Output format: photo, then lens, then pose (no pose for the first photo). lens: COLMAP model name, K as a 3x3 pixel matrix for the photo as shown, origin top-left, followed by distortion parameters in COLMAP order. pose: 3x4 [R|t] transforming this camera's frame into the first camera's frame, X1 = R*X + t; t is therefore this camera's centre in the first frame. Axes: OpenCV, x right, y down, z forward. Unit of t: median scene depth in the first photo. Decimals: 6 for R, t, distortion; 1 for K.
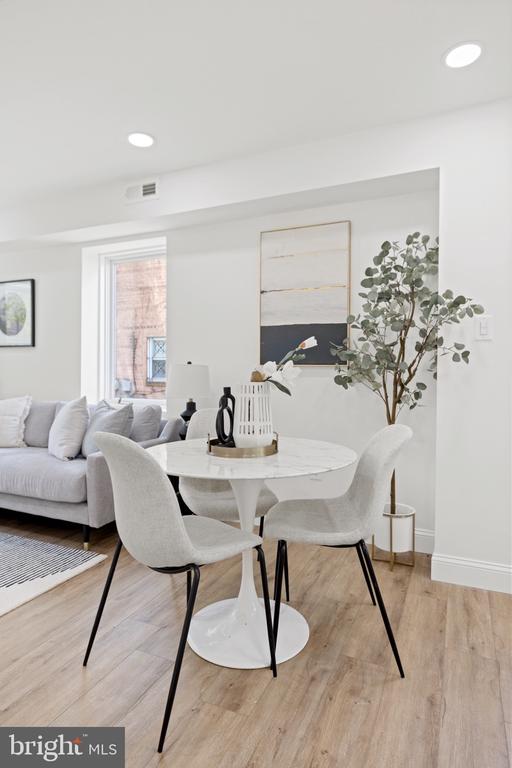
lens RADIAL K [[459.4, 0, 256.0], [0, 459.4, 384.0], [0, 0, 1]] dist [-0.017534, 0.000478]
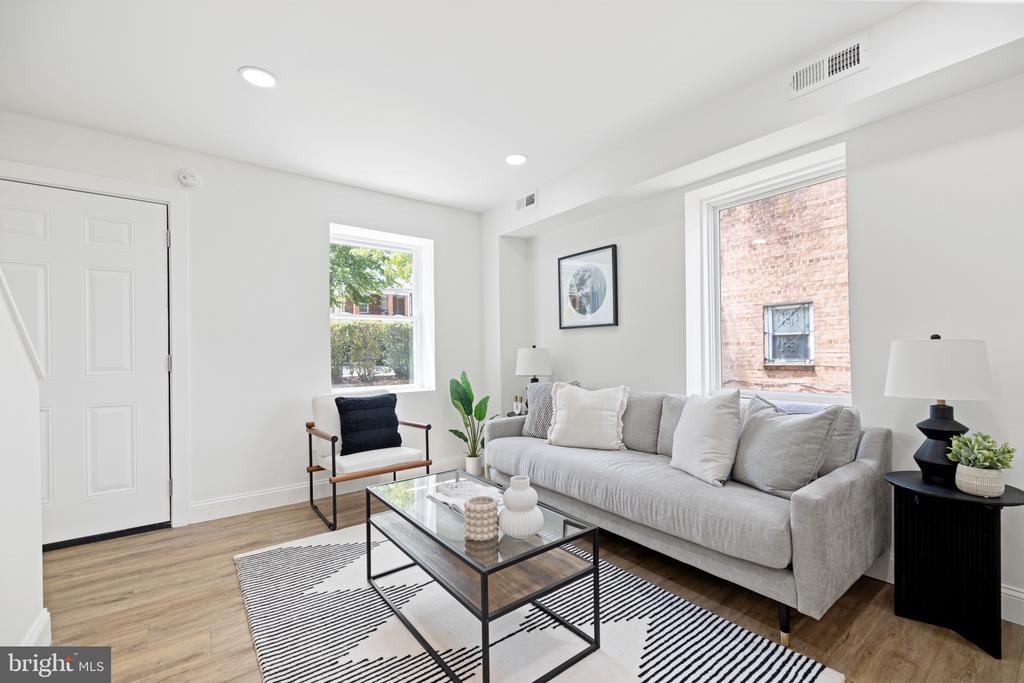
lens RADIAL K [[440.7, 0, 509.5], [0, 440.7, 359.0], [0, 0, 1]] dist [0.002913, 0.000427]
pose [[0.875849, -0.015617, -0.482333, -0.315425], [0.013106, 0.999877, -0.008575, -0.018211], [0.482407, 0.001189, 0.875946, 0.231037]]
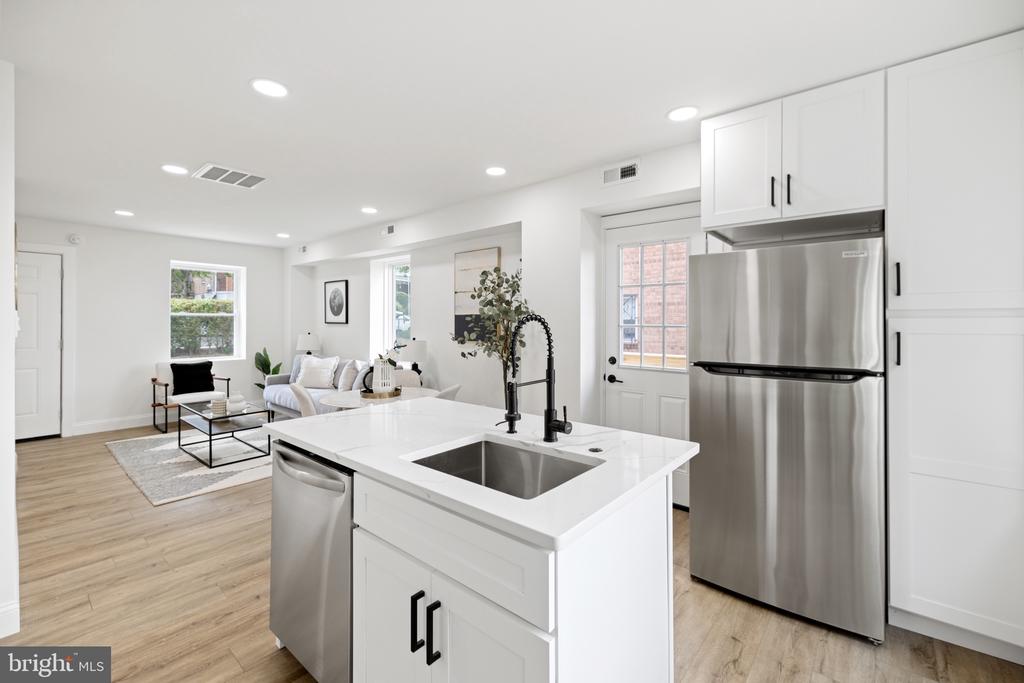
lens RADIAL K [[435.6, 0, 510.5], [0, 435.6, 328.9], [0, 0, 1]] dist [-0.000768, -0.000170]
pose [[0.961497, -0.004556, -0.274778, 0.530219], [0.002499, 0.999966, -0.007837, -0.060522], [0.274804, 0.006848, 0.961476, -0.313642]]
